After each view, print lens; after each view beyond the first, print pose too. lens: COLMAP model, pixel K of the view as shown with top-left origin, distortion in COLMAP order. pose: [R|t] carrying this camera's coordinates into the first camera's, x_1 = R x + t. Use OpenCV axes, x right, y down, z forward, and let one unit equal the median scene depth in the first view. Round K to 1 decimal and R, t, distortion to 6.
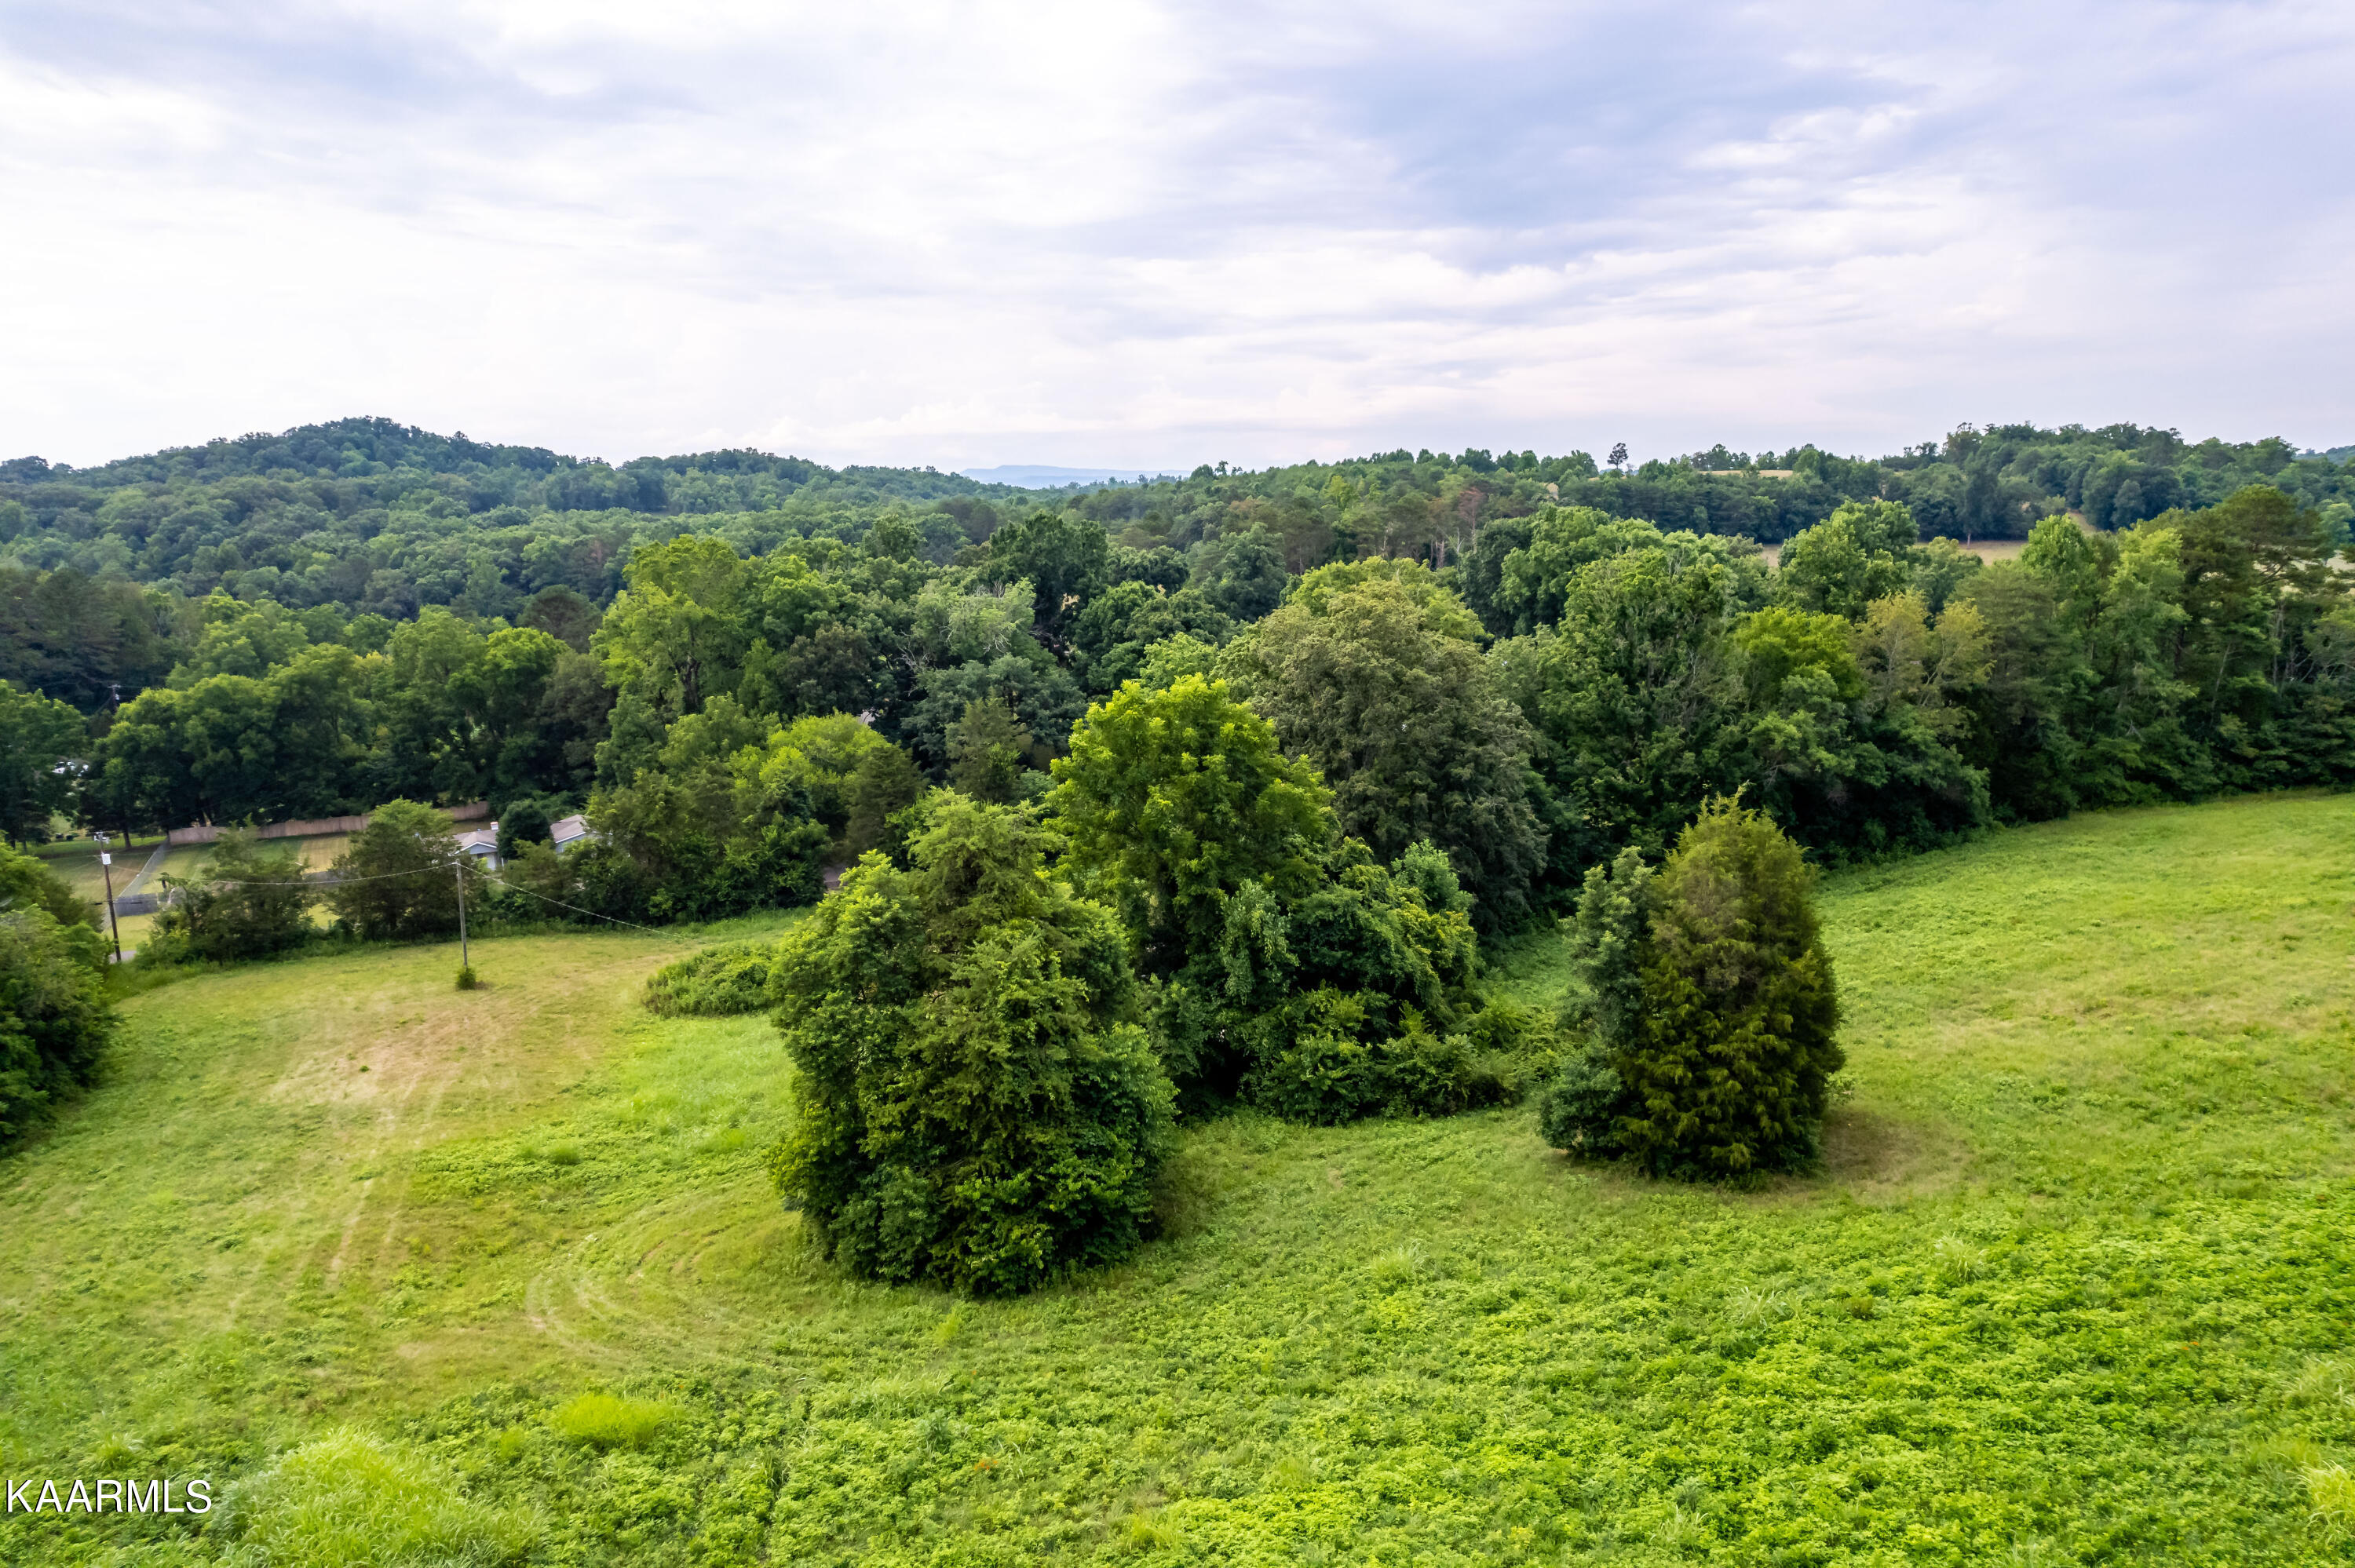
lens RADIAL K [[1503.3, 0, 1174.2], [0, 1503.3, 781.5], [0, 0, 1]] dist [-0.092207, 0.087394]
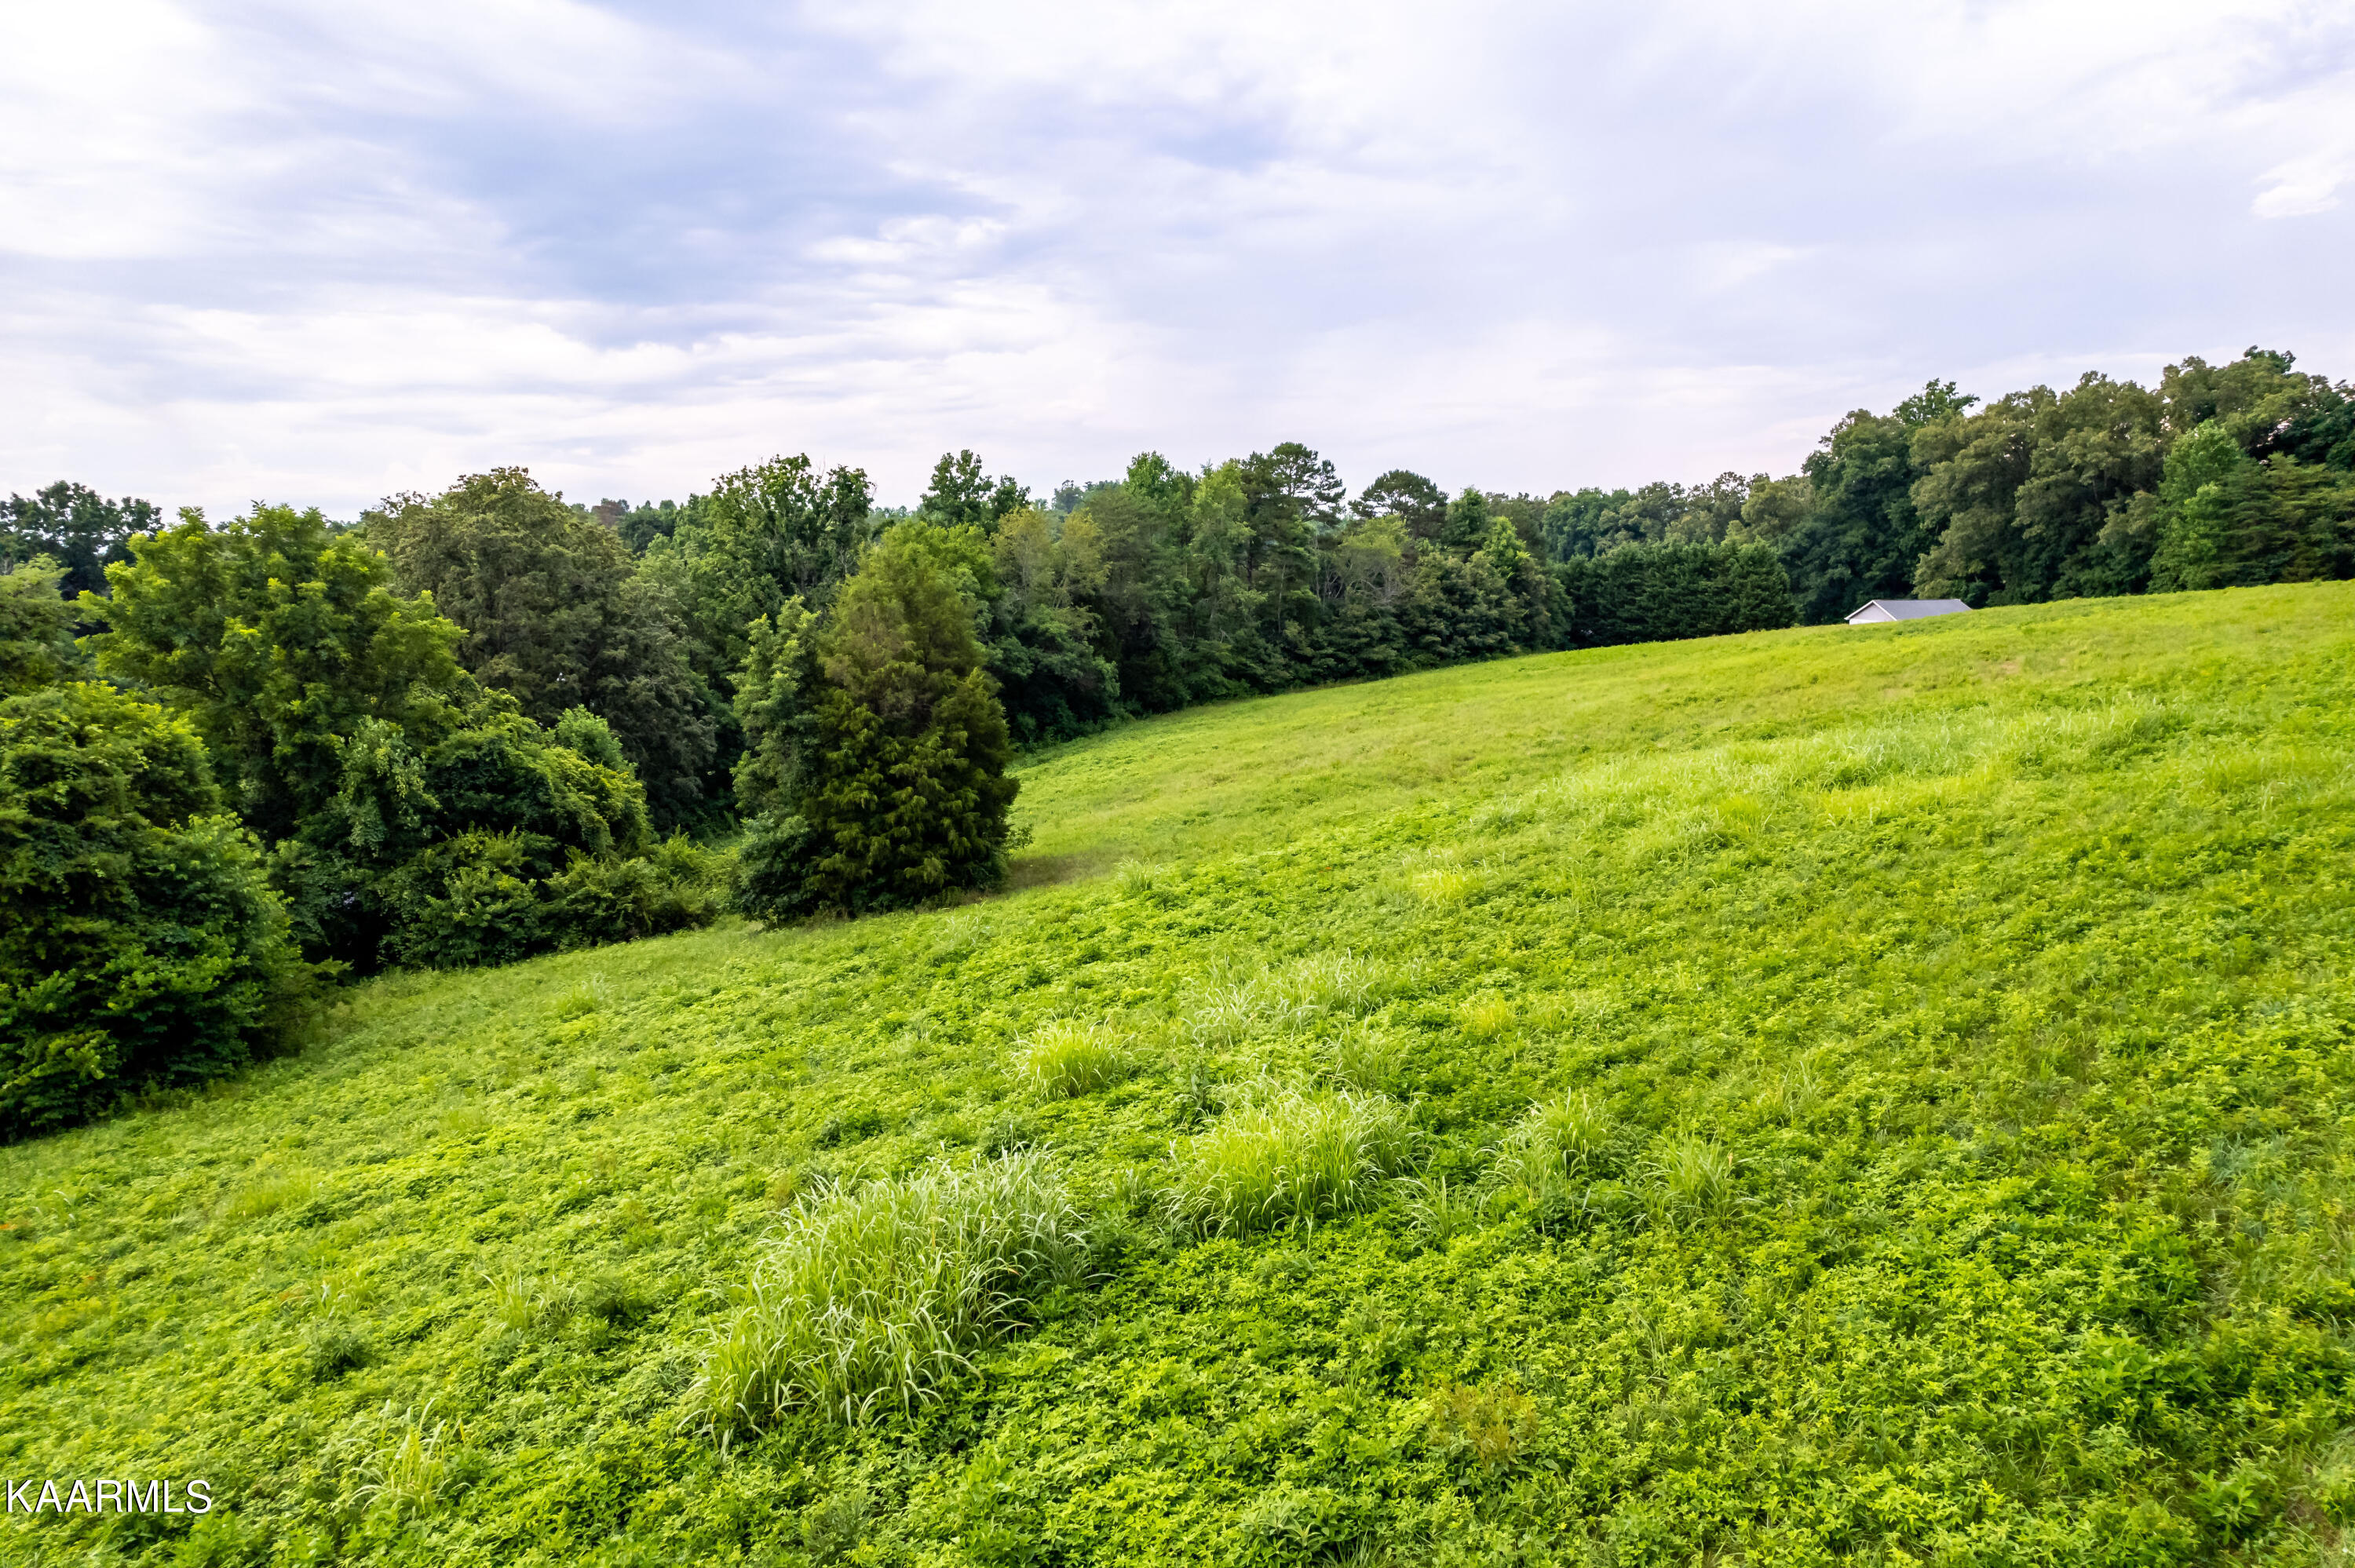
lens RADIAL K [[1503.3, 0, 1174.2], [0, 1503.3, 781.5], [0, 0, 1]] dist [-0.092207, 0.087394]
pose [[0.851967, -0.079517, 0.517522, 0.002577], [0.104417, 0.994350, -0.019113, 0.168608], [-0.513078, 0.070322, 0.855456, 0.036892]]
